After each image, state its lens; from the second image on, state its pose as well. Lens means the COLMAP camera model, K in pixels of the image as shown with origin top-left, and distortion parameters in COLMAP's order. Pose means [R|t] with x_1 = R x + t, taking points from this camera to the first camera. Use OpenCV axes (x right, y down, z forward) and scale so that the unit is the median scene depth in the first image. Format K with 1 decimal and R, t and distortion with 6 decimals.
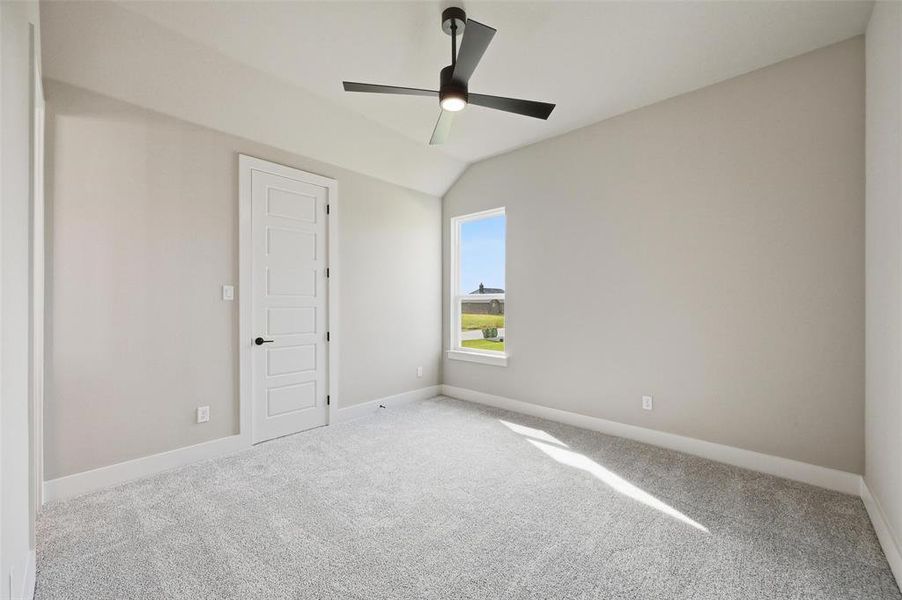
lens RADIAL K [[355.7, 0, 456.9], [0, 355.7, 301.1], [0, 0, 1]] dist [0.002131, 0.000089]
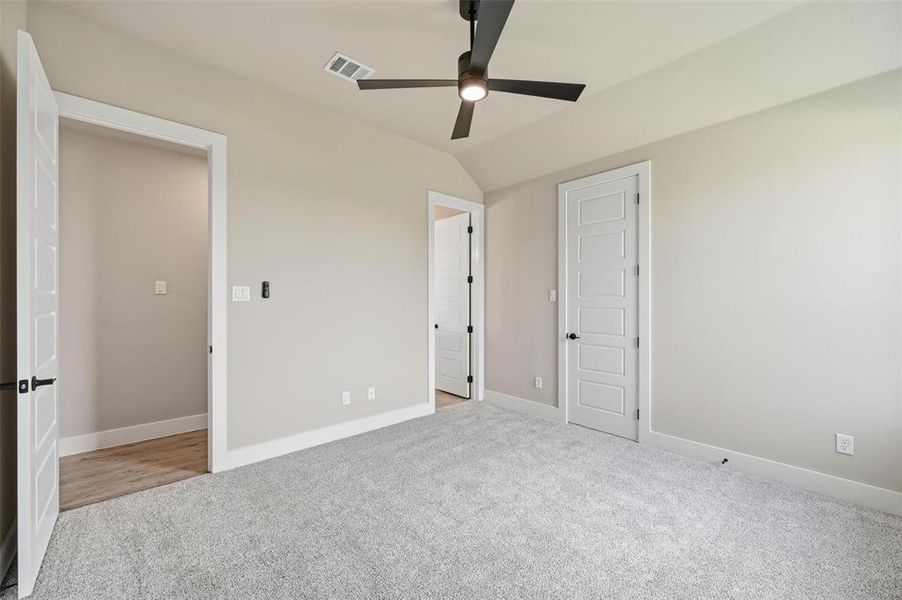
lens RADIAL K [[361.5, 0, 455.3], [0, 361.5, 301.6], [0, 0, 1]] dist [0.000591, 0.000161]
pose [[-0.085899, 0.002696, -0.996300, 0.646261], [-0.000676, 0.999996, 0.002764, -0.004328], [0.996304, 0.000911, -0.085897, 0.703083]]
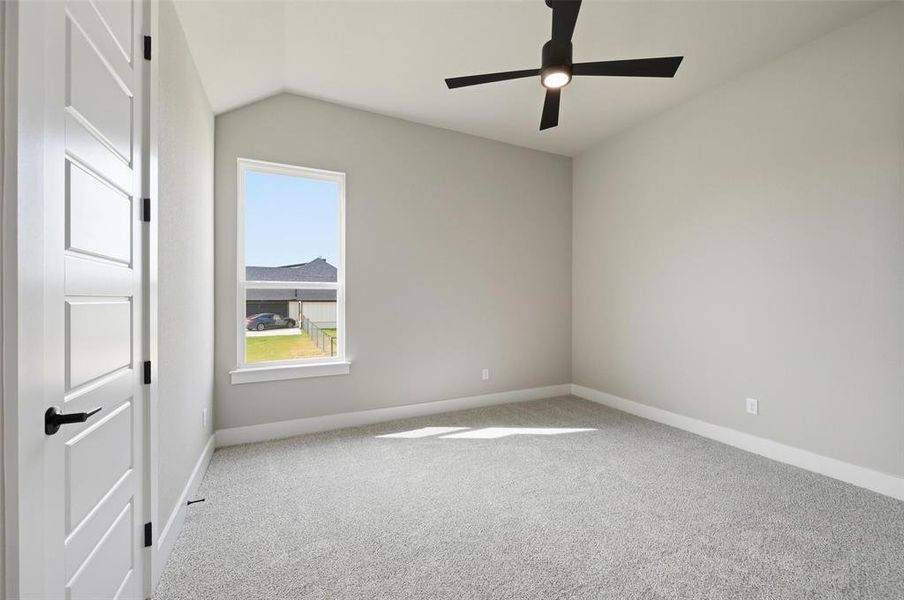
lens RADIAL K [[356.4, 0, 457.9], [0, 356.4, 301.1], [0, 0, 1]] dist [0.002131, 0.000089]
pose [[0.361857, -0.001013, 0.932233, -0.678155], [-0.006602, 0.999972, 0.003649, 0.017826], [-0.932210, -0.007475, 0.361840, 0.611714]]
